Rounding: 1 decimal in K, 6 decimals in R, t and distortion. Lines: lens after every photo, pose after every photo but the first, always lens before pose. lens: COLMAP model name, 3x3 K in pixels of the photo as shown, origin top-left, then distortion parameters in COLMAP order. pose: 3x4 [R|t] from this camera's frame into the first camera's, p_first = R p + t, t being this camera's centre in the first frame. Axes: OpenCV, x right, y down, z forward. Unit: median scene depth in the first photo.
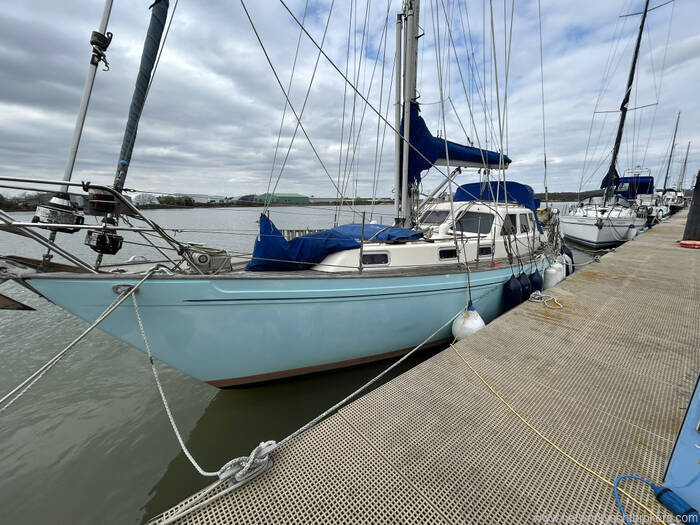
lens RADIAL K [[281.4, 0, 343.1], [0, 281.4, 274.3], [0, 0, 1]] dist [-0.000113, 0.000044]
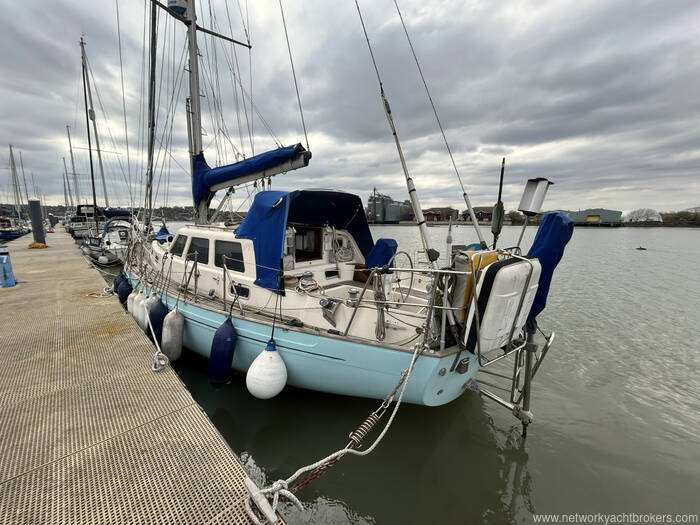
lens RADIAL K [[281.4, 0, 346.5], [0, 281.4, 263.2], [0, 0, 1]] dist [-0.000113, 0.000044]
pose [[0.110581, 0.158643, -0.981124, 1.378363], [-0.248674, 0.960195, 0.127231, -0.327052], [0.962254, 0.229911, 0.145630, 1.219741]]
